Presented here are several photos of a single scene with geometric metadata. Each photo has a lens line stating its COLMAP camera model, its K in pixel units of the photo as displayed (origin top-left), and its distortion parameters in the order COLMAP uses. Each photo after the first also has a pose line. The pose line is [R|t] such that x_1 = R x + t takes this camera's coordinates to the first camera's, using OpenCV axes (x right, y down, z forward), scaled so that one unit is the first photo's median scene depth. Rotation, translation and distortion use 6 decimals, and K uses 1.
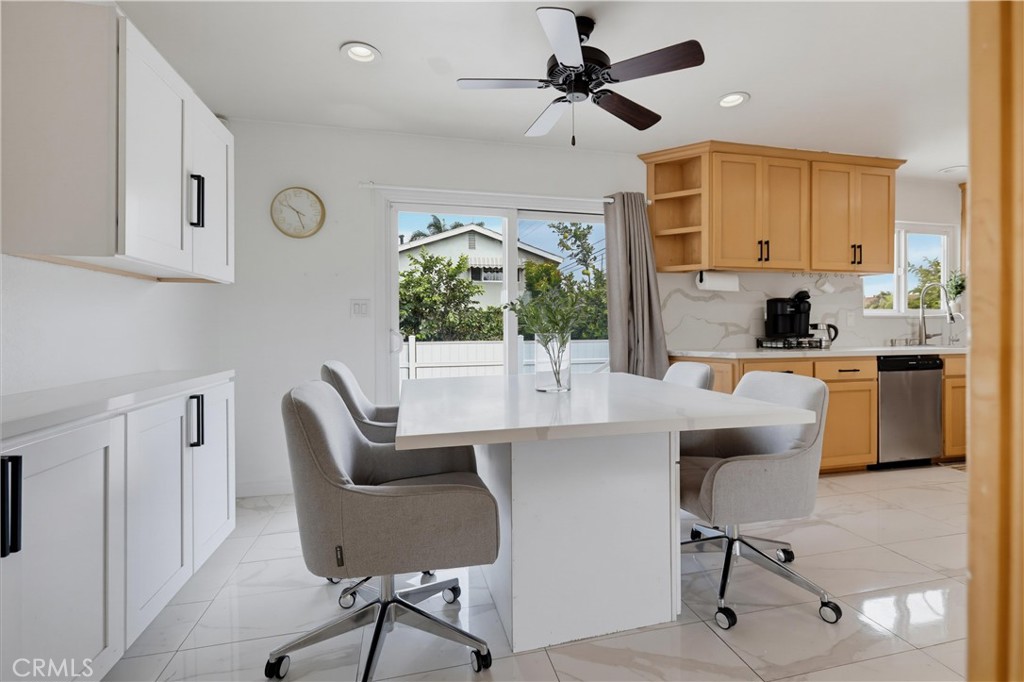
lens RADIAL K [[456.8, 0, 519.2], [0, 456.8, 332.3], [0, 0, 1]] dist [-0.012178, 0.004988]
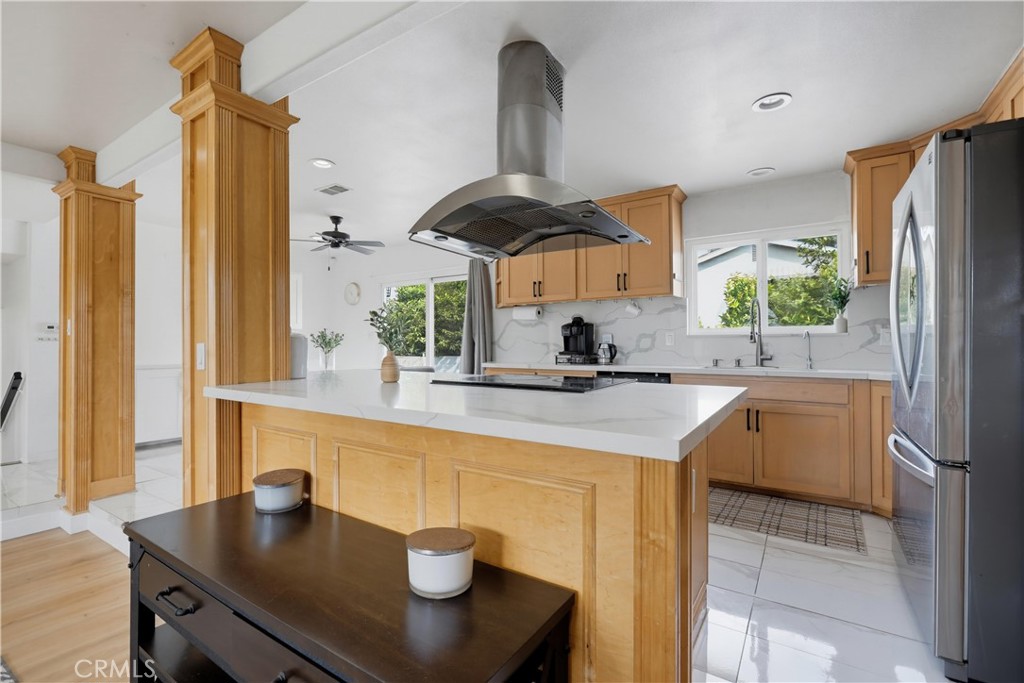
lens RADIAL K [[456.8, 0, 510.9], [0, 456.8, 342.4], [0, 0, 1]] dist [-0.012178, 0.004988]
pose [[0.685079, -0.000253, -0.728468, 1.368795], [-0.010094, 0.999901, -0.009840, -0.007461], [0.728399, 0.014094, 0.685009, 0.023678]]
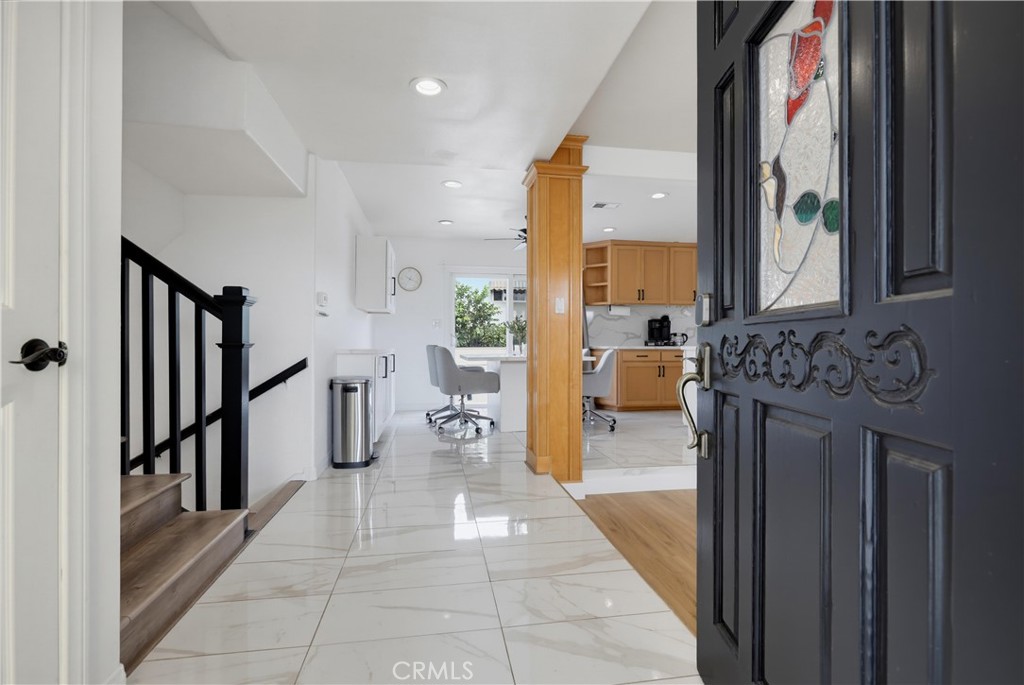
lens RADIAL K [[456.8, 0, 514.3], [0, 456.8, 345.9], [0, 0, 1]] dist [-0.012178, 0.004988]
pose [[0.998086, 0.006173, -0.061528, 0.112959], [-0.006592, 0.999956, -0.006622, 0.050551], [0.061485, 0.007015, 0.998083, -0.903322]]
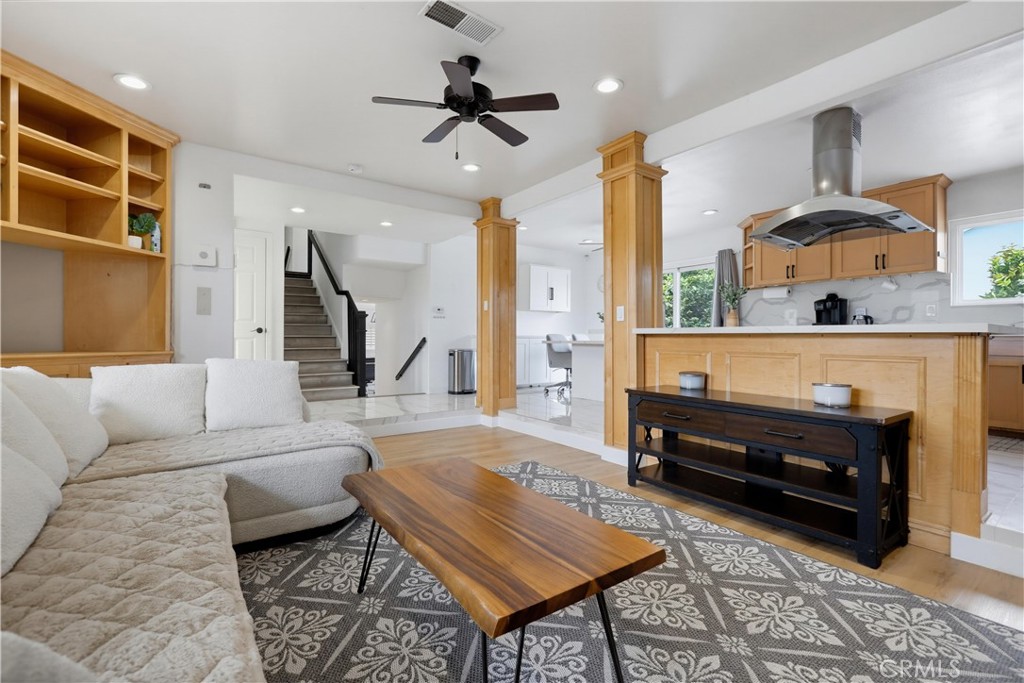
lens RADIAL K [[456.8, 0, 514.2], [0, 456.8, 337.2], [0, 0, 1]] dist [-0.012178, 0.004988]
pose [[0.382388, 0.003609, -0.923995, 1.536963], [-0.016495, 0.999860, -0.002921, 0.066479], [0.923855, 0.016358, 0.382394, -0.467230]]
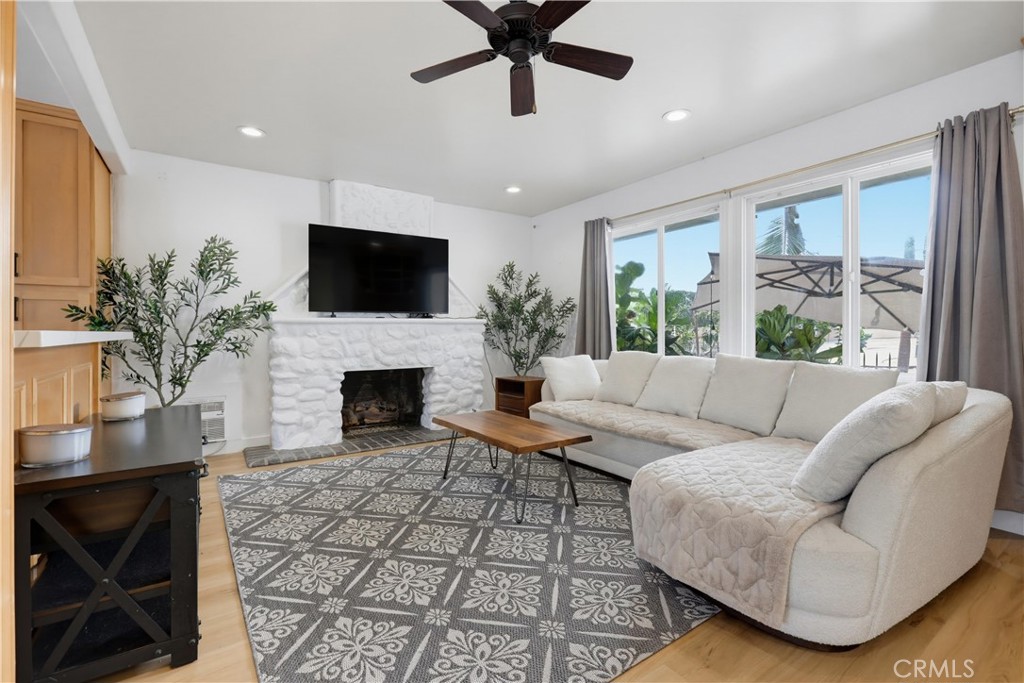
lens RADIAL K [[456.8, 0, 514.3], [0, 456.8, 328.2], [0, 0, 1]] dist [-0.012178, 0.004988]
pose [[-0.361257, 0.016180, 0.932326, 0.347876], [0.018870, 0.999772, -0.010039, 0.051106], [-0.932275, 0.013966, -0.361480, -0.061221]]
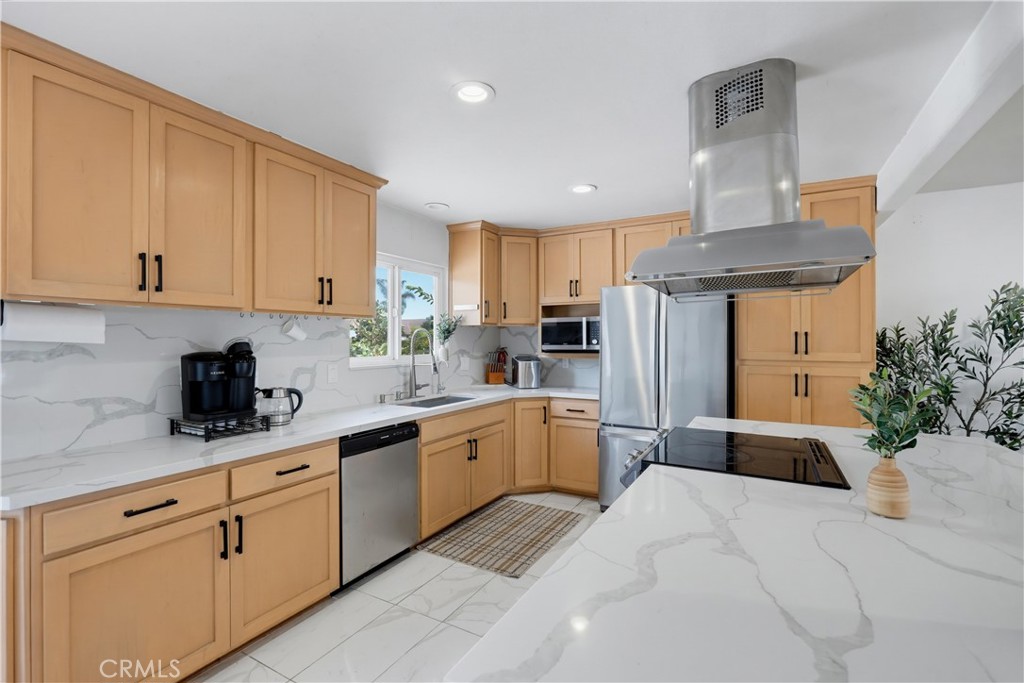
lens RADIAL K [[456.8, 0, 496.3], [0, 456.8, 338.5], [0, 0, 1]] dist [-0.012178, 0.004988]
pose [[0.692587, 0.006226, 0.721308, 0.402961], [0.004347, 0.999909, -0.012804, -0.084474], [-0.721322, 0.012003, 0.692496, 0.296174]]
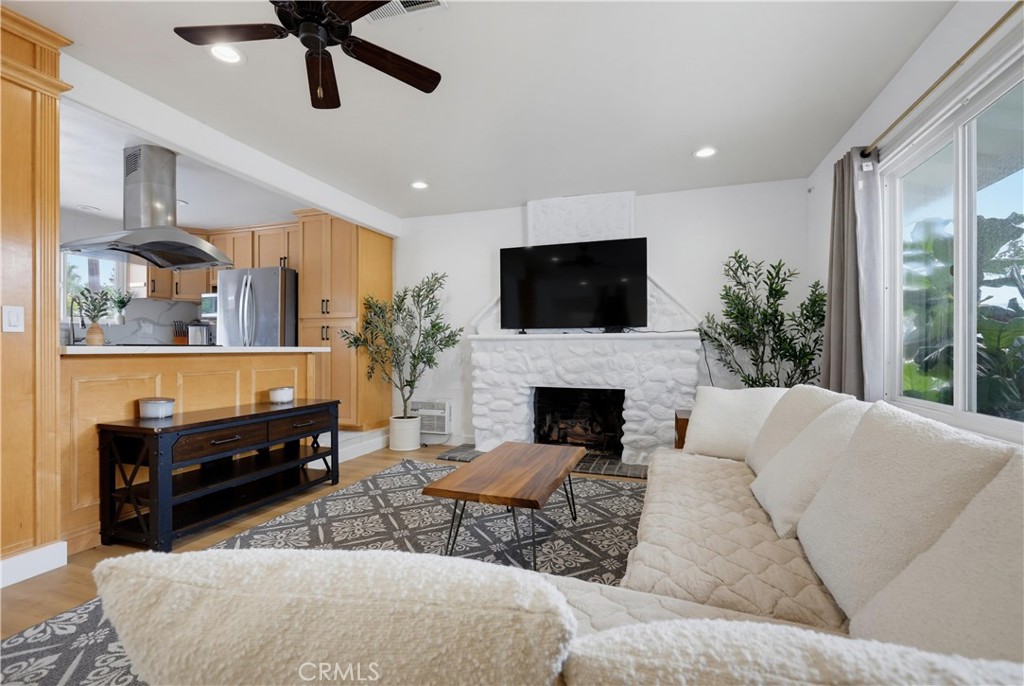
lens RADIAL K [[456.8, 0, 512.0], [0, 456.8, 347.3], [0, 0, 1]] dist [-0.012178, 0.004988]
pose [[0.531350, 0.012104, 0.847066, 0.557196], [0.003545, 0.999857, -0.016511, 0.058468], [-0.847145, 0.011775, 0.531231, -0.699015]]
